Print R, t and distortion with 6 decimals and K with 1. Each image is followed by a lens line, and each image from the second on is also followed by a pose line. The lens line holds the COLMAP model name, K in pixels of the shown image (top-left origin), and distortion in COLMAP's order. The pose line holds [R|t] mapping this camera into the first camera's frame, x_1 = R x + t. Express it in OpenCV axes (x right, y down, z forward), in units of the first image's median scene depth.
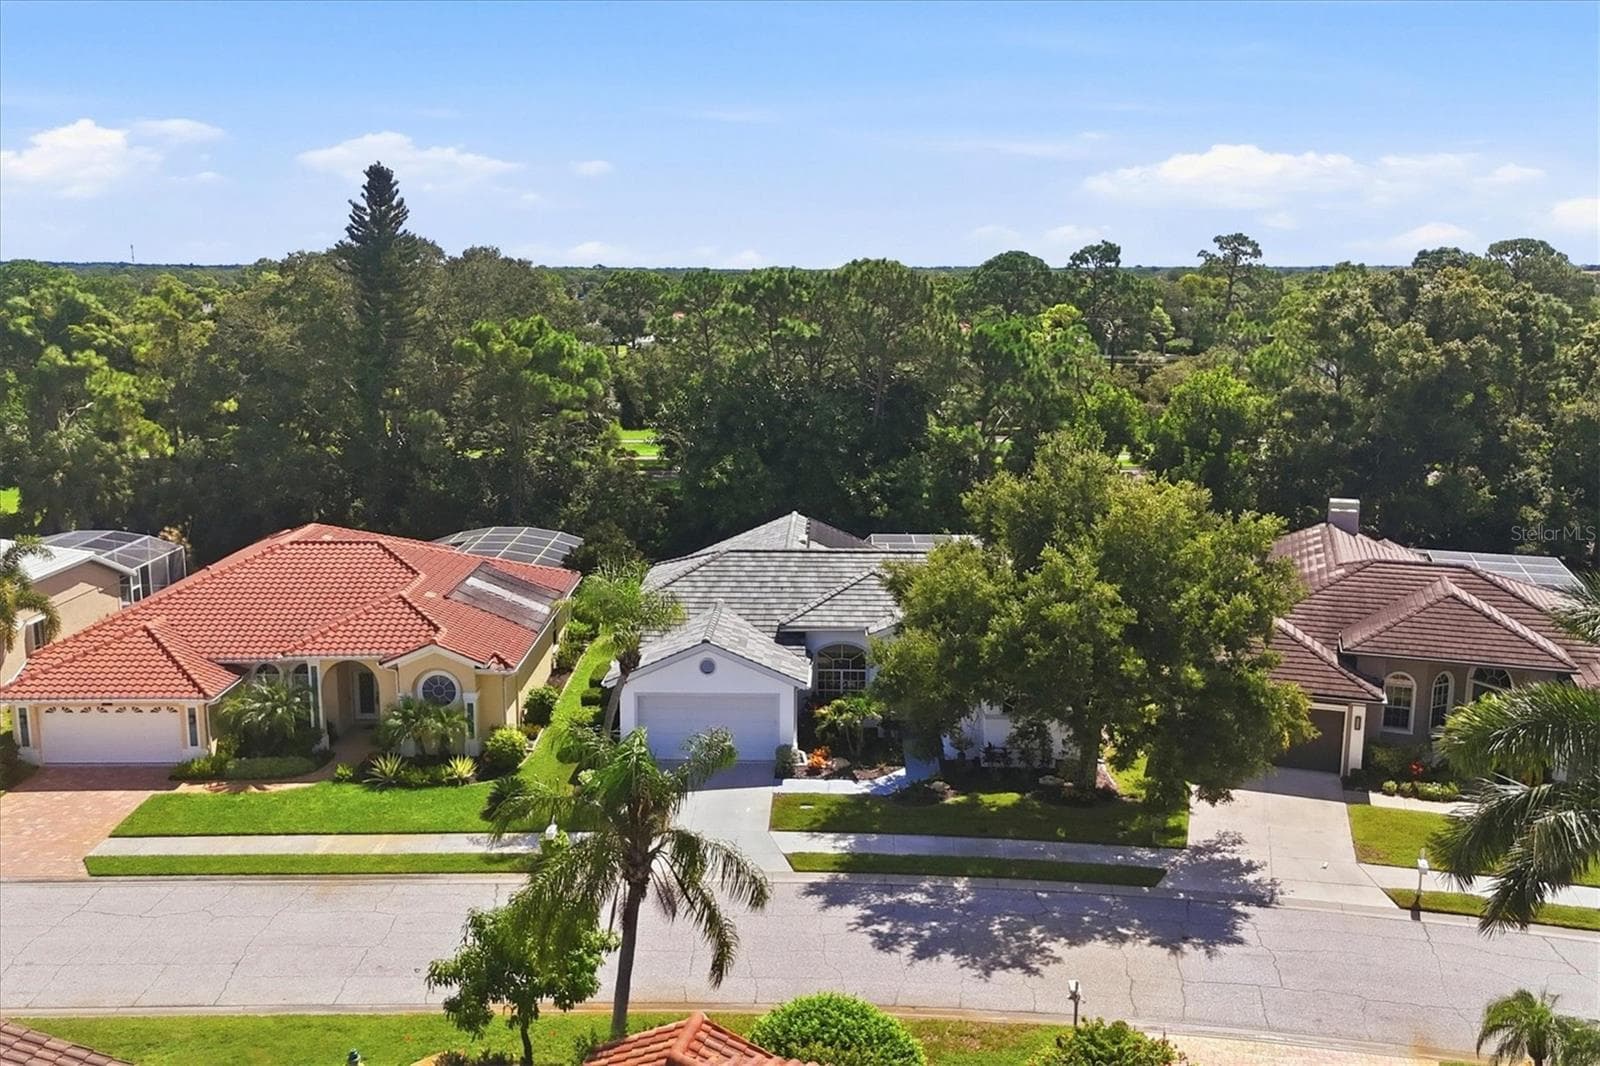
lens RADIAL K [[1428.4, 0, 800.2], [0, 1428.4, 533.9], [0, 0, 1]] dist [0.053501, 0.003902]
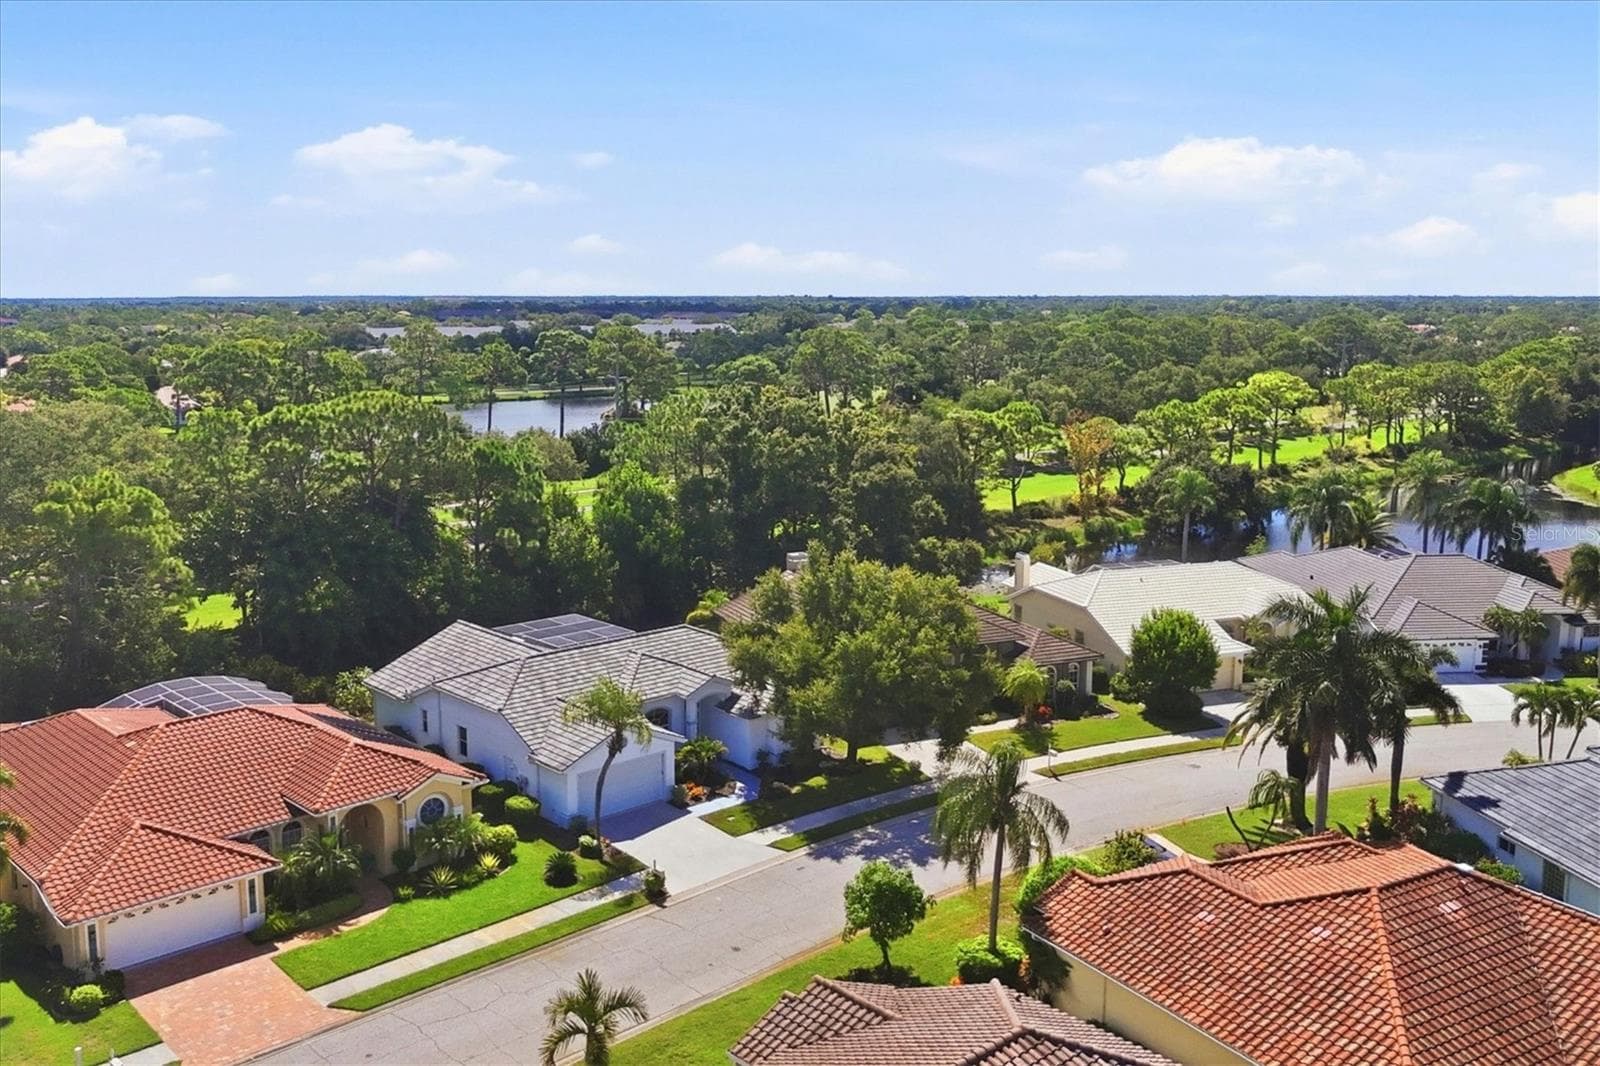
lens RADIAL K [[1428.4, 0, 797.1], [0, 1428.4, 533.6], [0, 0, 1]] dist [0.053501, 0.003902]
pose [[0.719080, -0.117032, 0.685001, -0.866992], [0.129006, 0.991064, 0.033897, -0.130685], [-0.682848, 0.063995, 0.727753, -0.121790]]
